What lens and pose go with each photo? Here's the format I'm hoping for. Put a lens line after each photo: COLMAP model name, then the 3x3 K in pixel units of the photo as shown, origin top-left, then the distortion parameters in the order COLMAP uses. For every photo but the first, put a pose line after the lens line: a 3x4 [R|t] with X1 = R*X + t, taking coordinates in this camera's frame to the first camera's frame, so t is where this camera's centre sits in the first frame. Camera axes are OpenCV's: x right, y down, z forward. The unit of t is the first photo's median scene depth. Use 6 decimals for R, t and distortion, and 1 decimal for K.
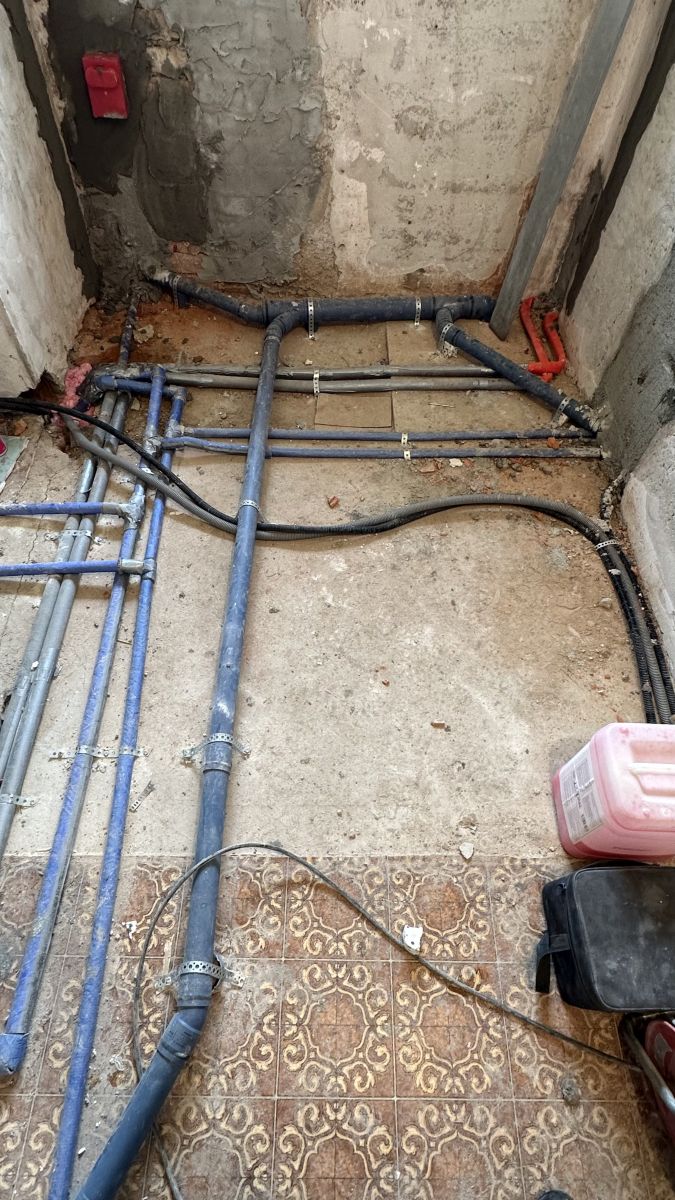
lens RADIAL K [[619.3, 0, 334.3], [0, 619.3, 602.0], [0, 0, 1]] dist [-0.002208, 0.000633]
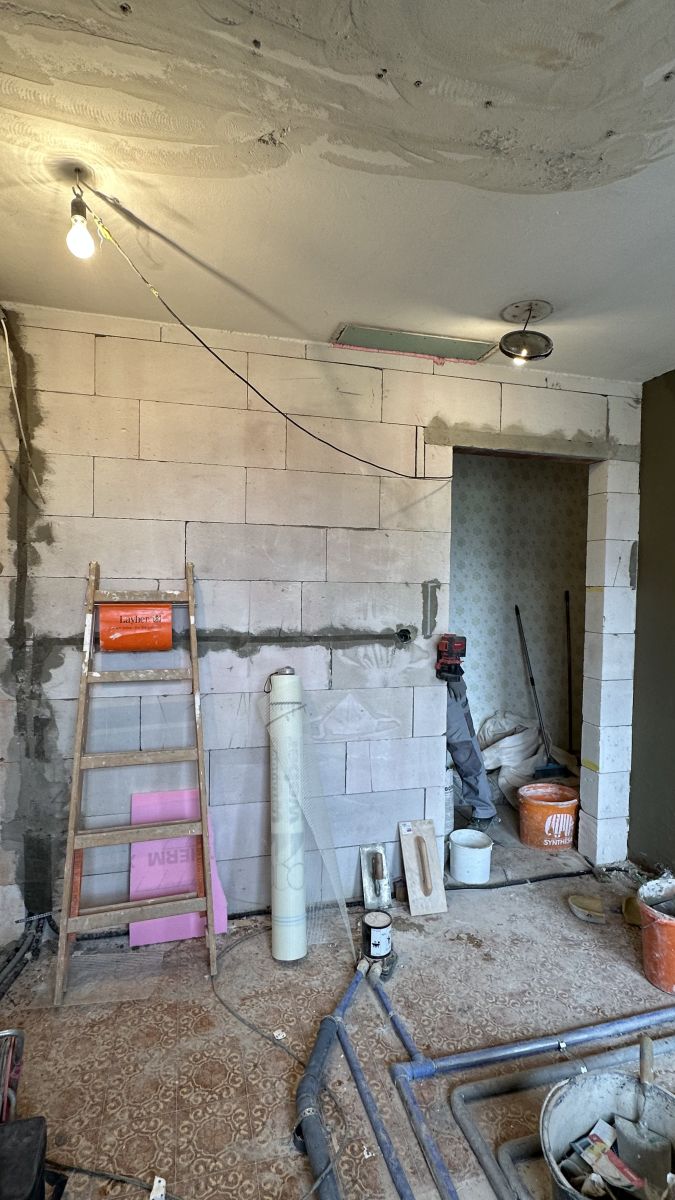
lens RADIAL K [[578.9, 0, 336.8], [0, 578.9, 602.7], [0, 0, 1]] dist [-0.000165, -0.000057]
pose [[-0.962906, -0.043312, -0.266340, 0.090745], [-0.248950, 0.523371, 0.814927, -0.755409], [0.104099, 0.851003, -0.514739, 0.388885]]
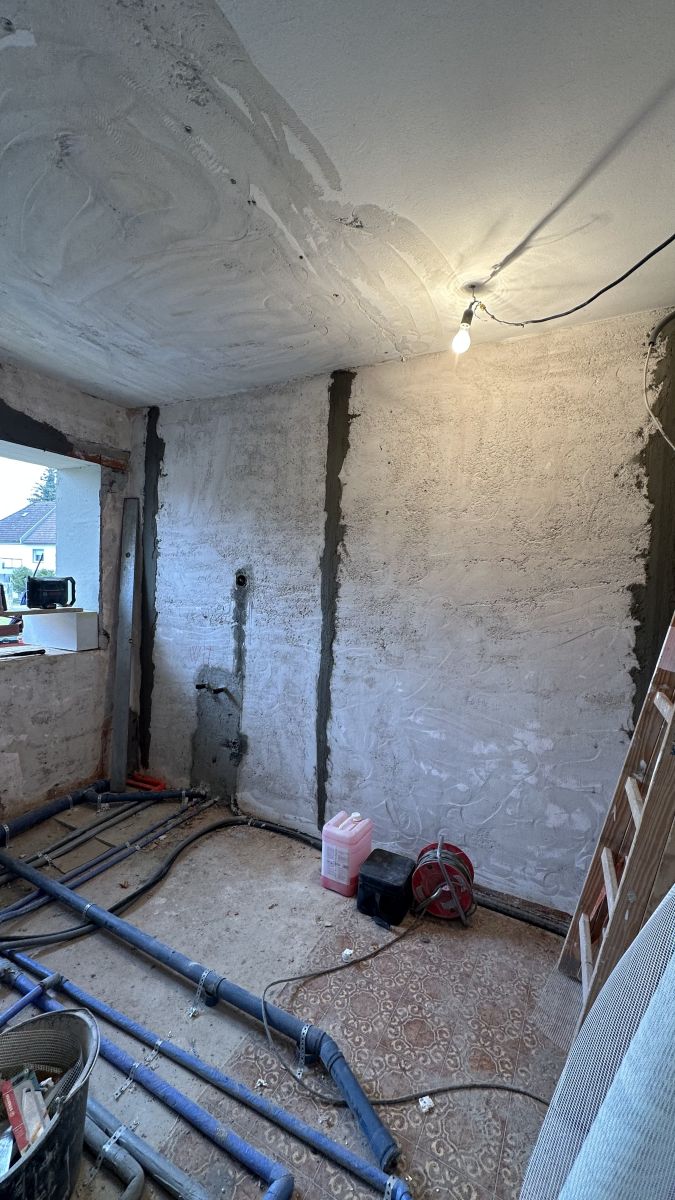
lens RADIAL K [[467.4, 0, 335.9], [0, 467.4, 598.8], [0, 0, 1]] dist [-0.005112, 0.001257]
pose [[0.479220, -0.060738, 0.875591, -0.763649], [0.721343, 0.595578, -0.353484, 0.224897], [-0.500012, 0.800998, 0.329226, -0.294194]]
